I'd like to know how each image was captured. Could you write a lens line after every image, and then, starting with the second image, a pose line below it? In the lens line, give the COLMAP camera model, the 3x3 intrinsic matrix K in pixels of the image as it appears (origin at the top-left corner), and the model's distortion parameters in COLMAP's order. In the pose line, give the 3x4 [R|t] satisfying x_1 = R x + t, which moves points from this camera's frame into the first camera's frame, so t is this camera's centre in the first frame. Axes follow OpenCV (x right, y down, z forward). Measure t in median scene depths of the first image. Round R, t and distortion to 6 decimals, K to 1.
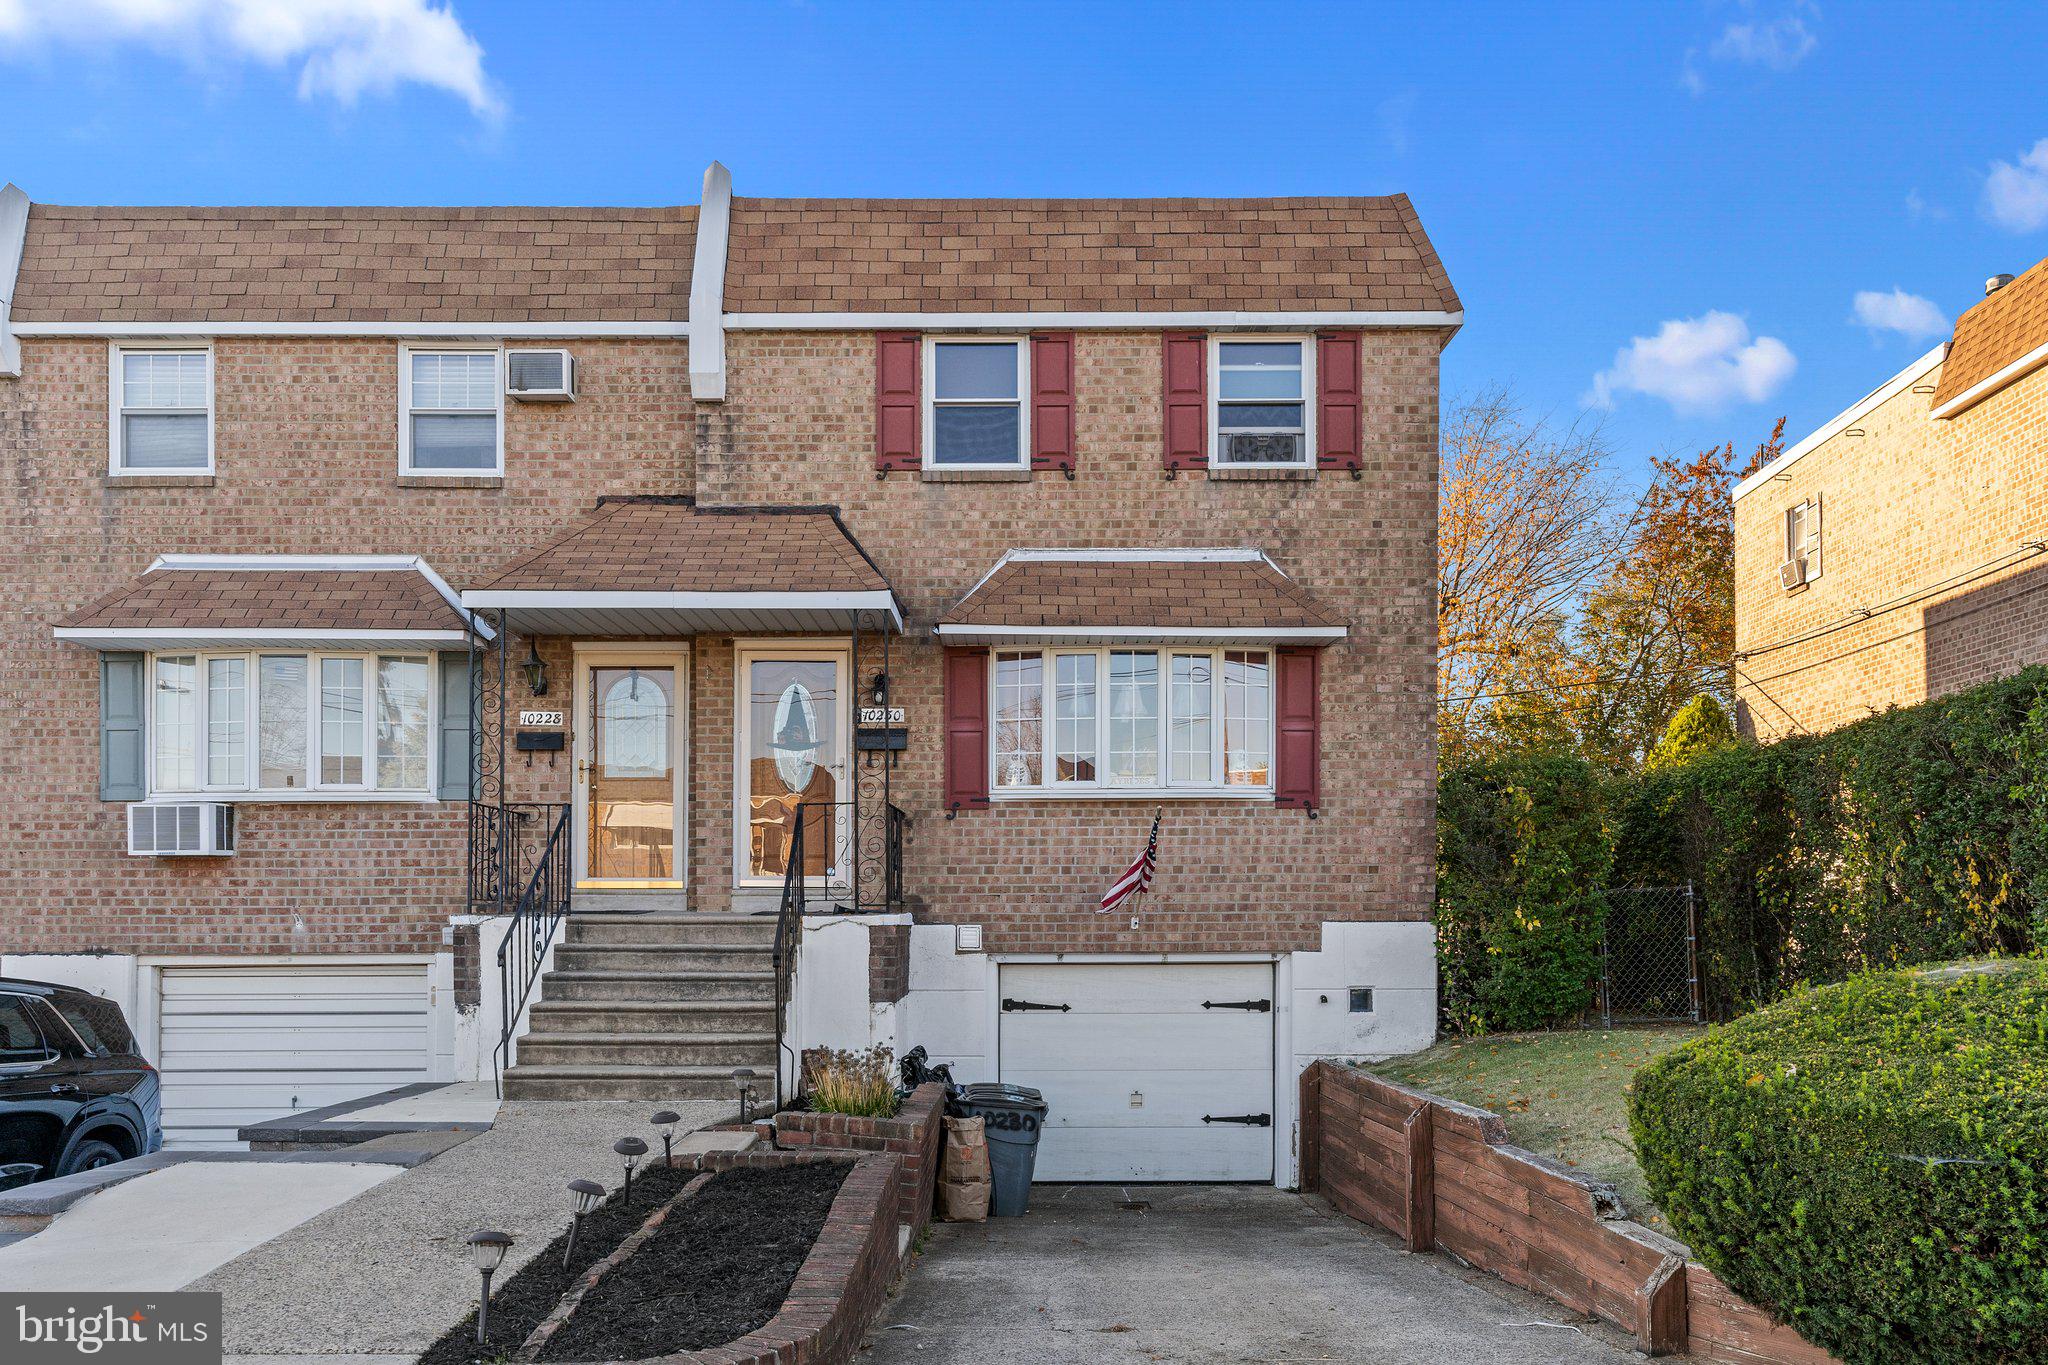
lens RADIAL K [[1500.7, 0, 1064.9], [0, 1500.7, 679.3], [0, 0, 1]] dist [0.002888, 0.003405]
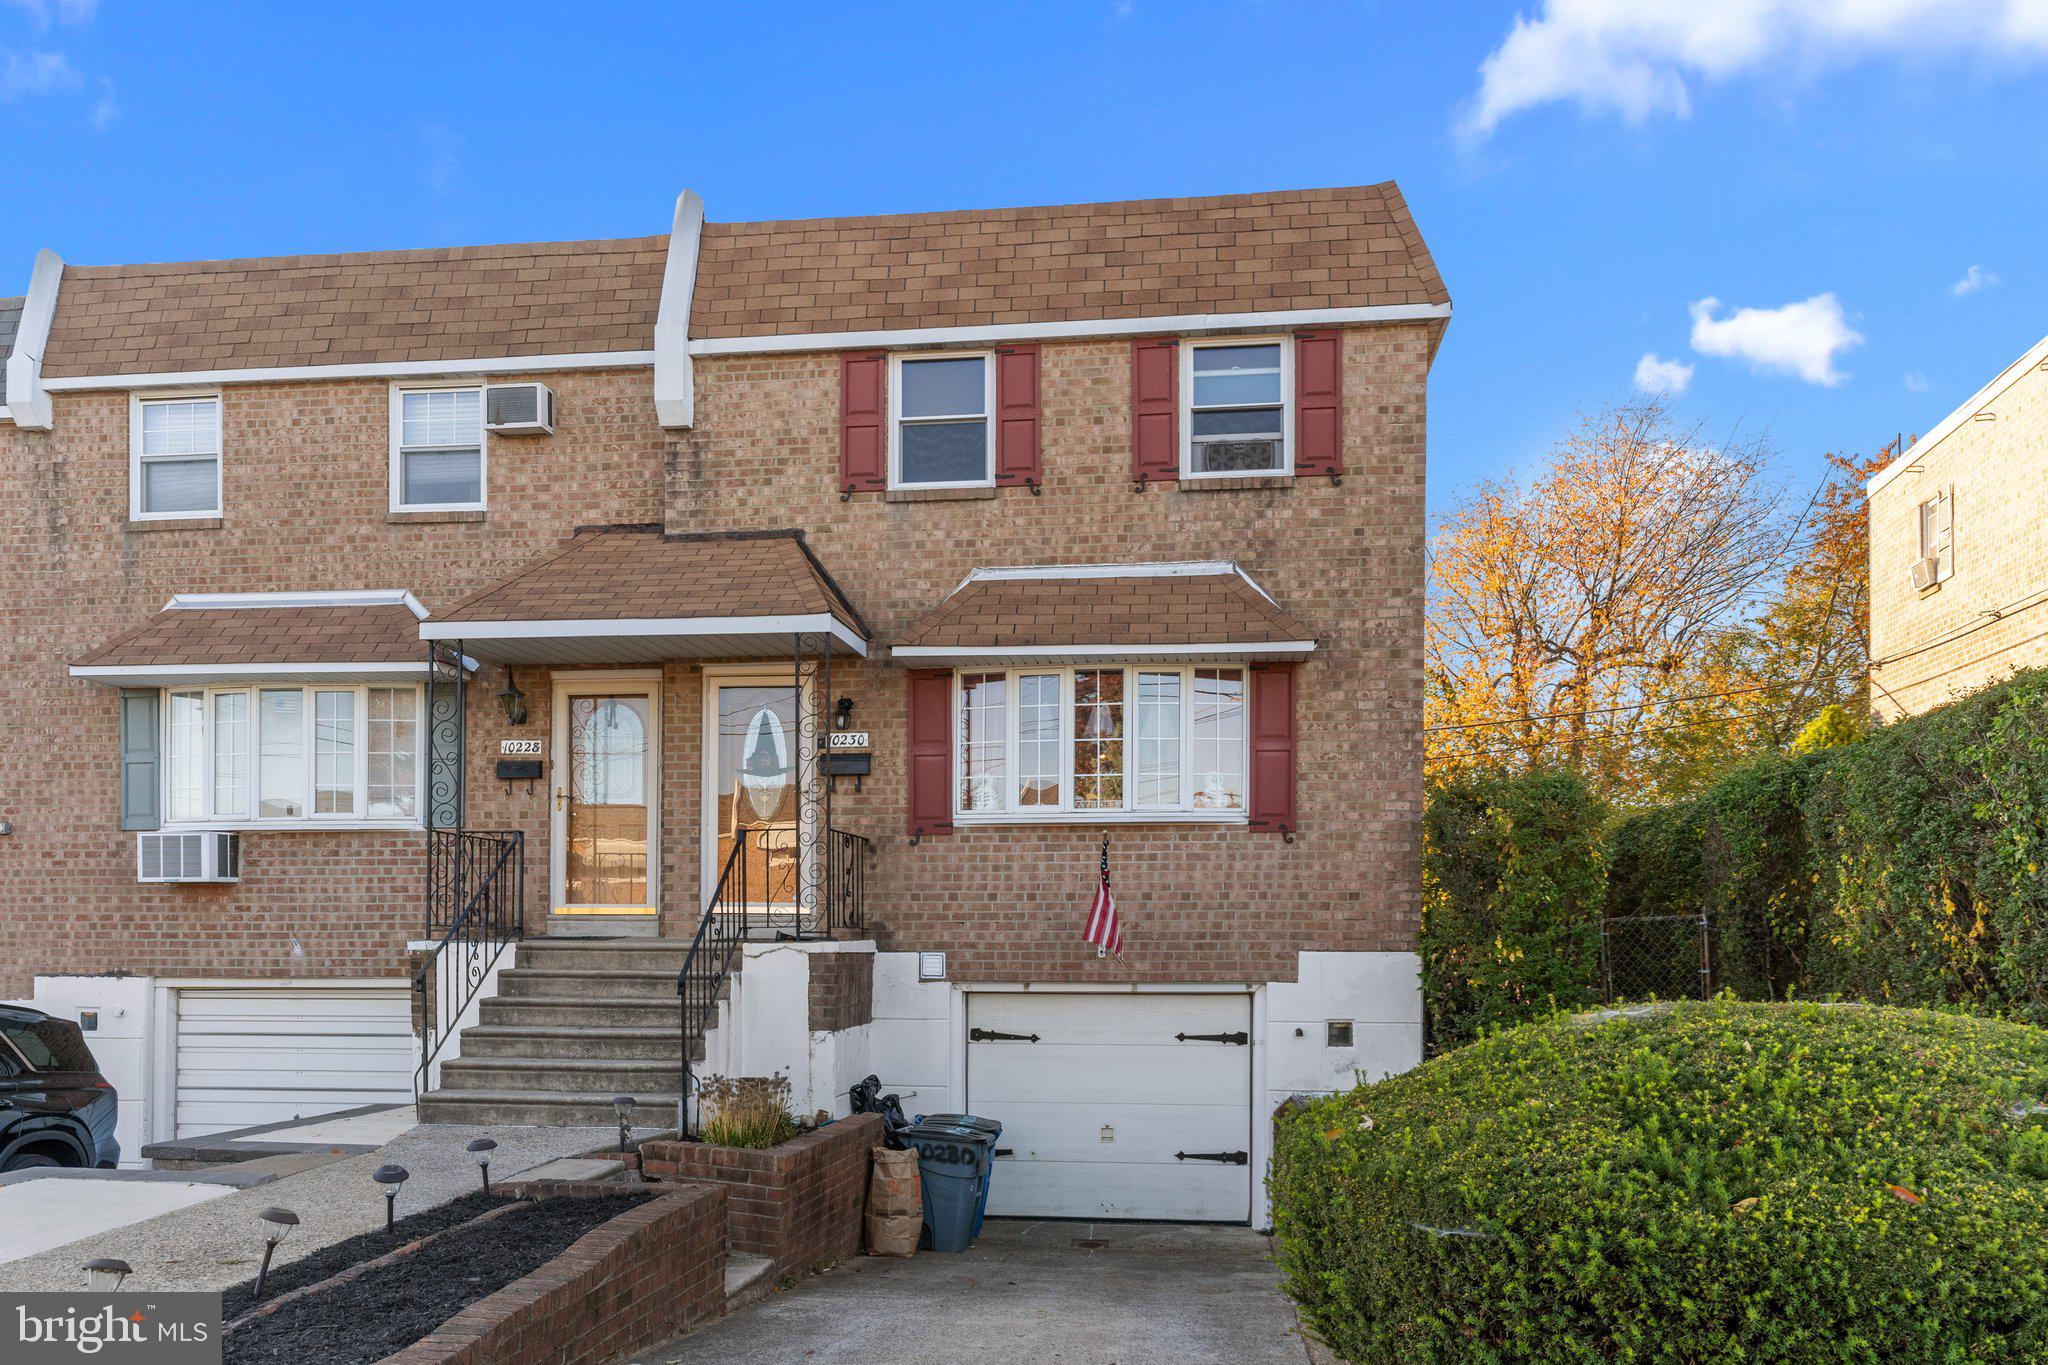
lens RADIAL K [[1513.3, 0, 1071.9], [0, 1513.3, 708.8], [0, 0, 1]] dist [0.001962, 0.005075]
pose [[0.992184, -0.014691, -0.123912, 0.148421], [0.015174, 0.999880, 0.002958, 0.002774], [0.123854, -0.004815, 0.992289, 0.030060]]
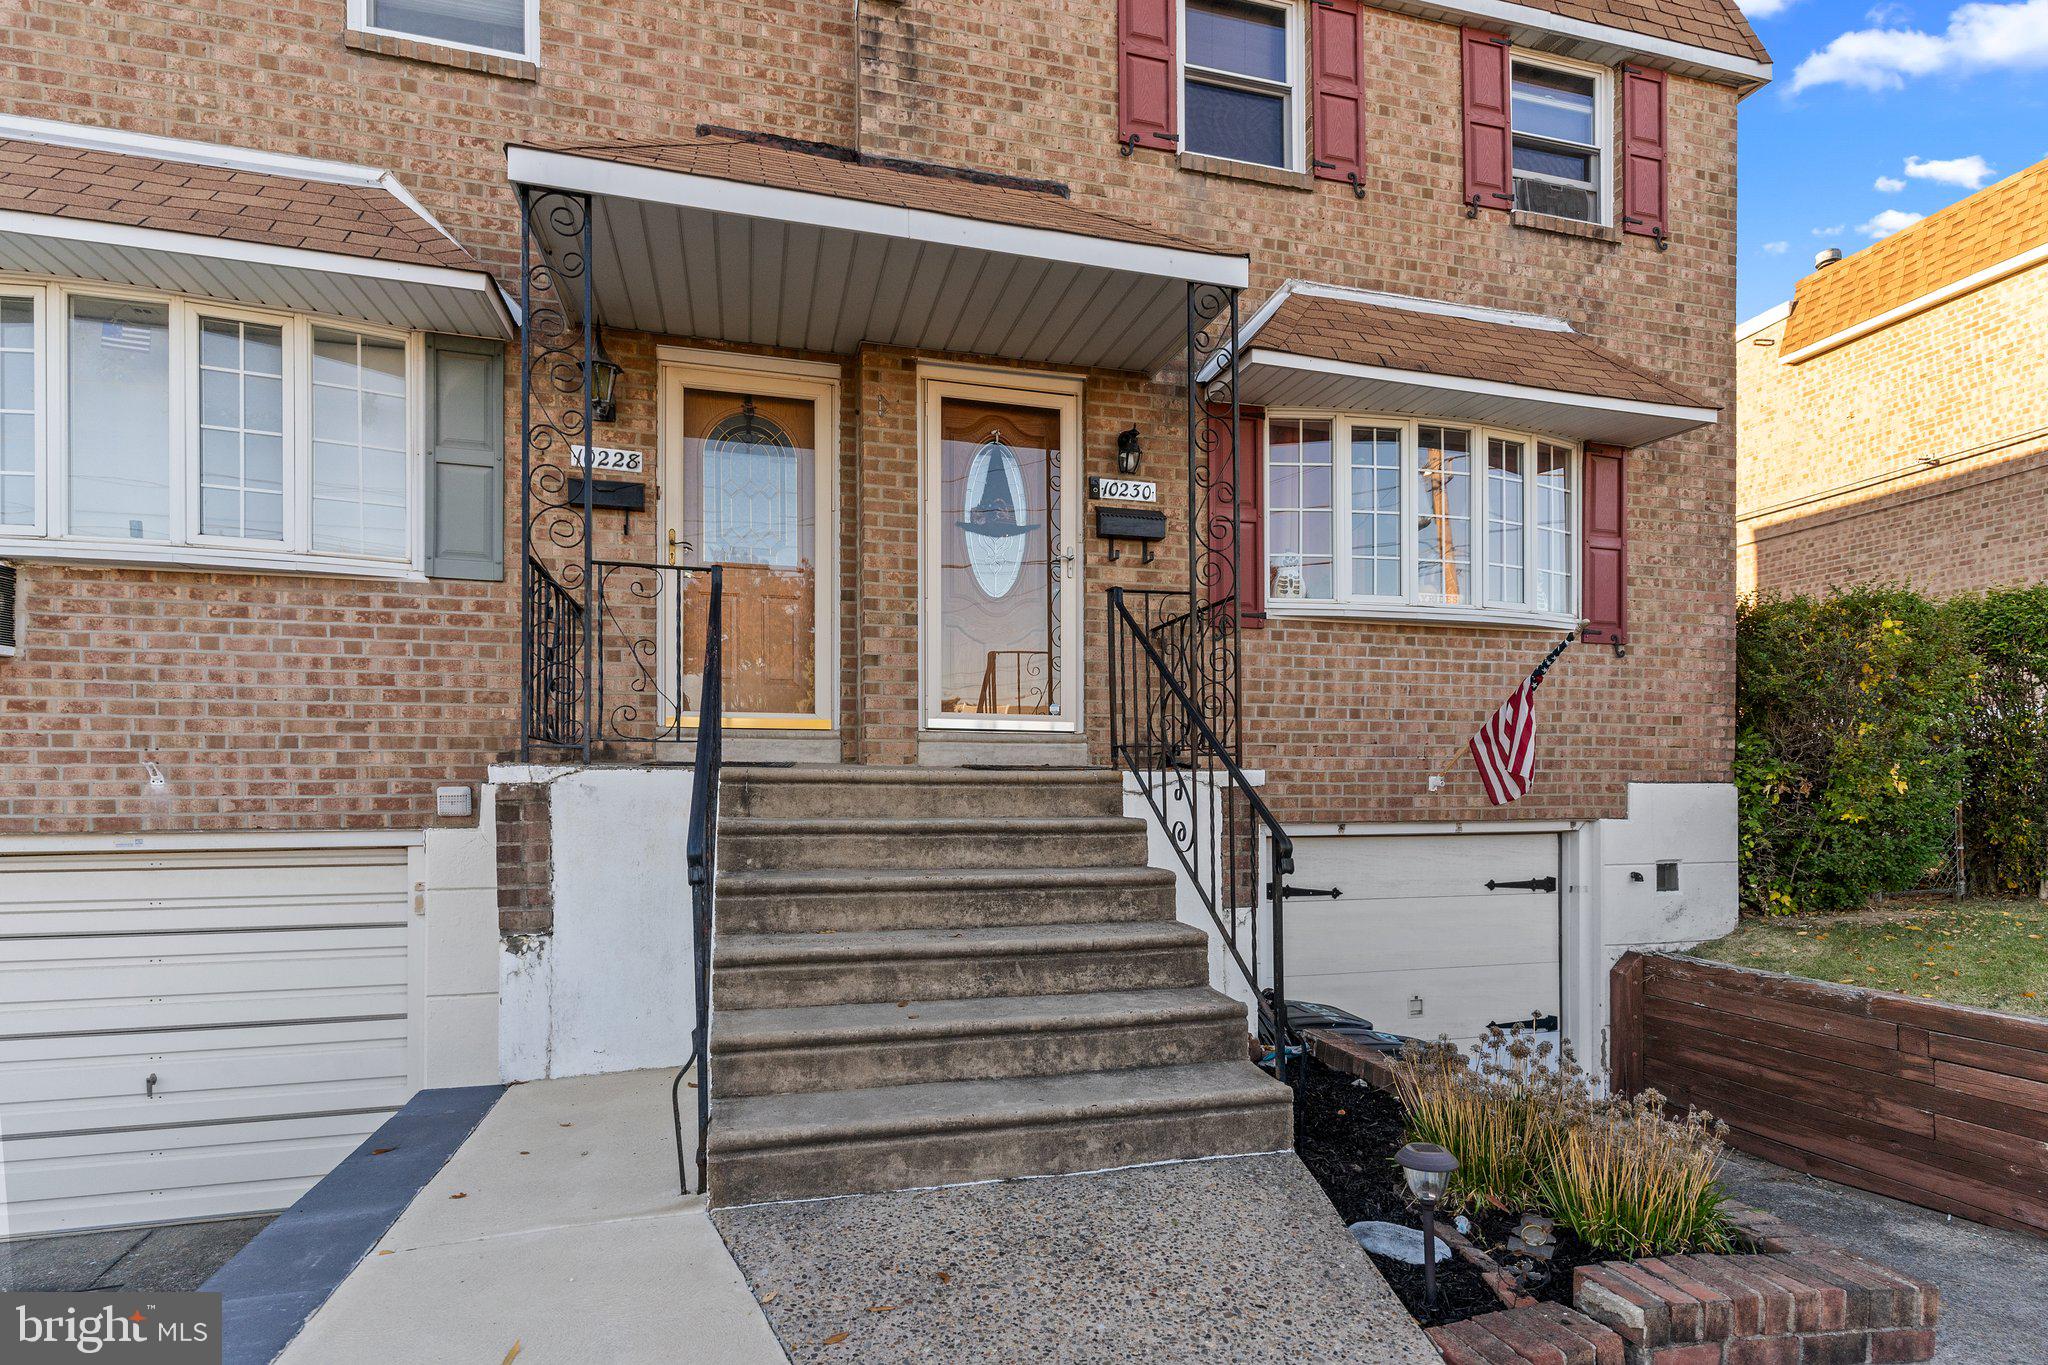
lens RADIAL K [[976.9, 0, 1020.7], [0, 976.9, 685.8], [0, 0, 1]] dist [0.004098, -0.001345]
pose [[0.973045, 0.026109, 0.229132, -0.271424], [-0.040621, 0.997440, 0.058850, 0.090126], [-0.227009, -0.066571, 0.971615, 0.555710]]
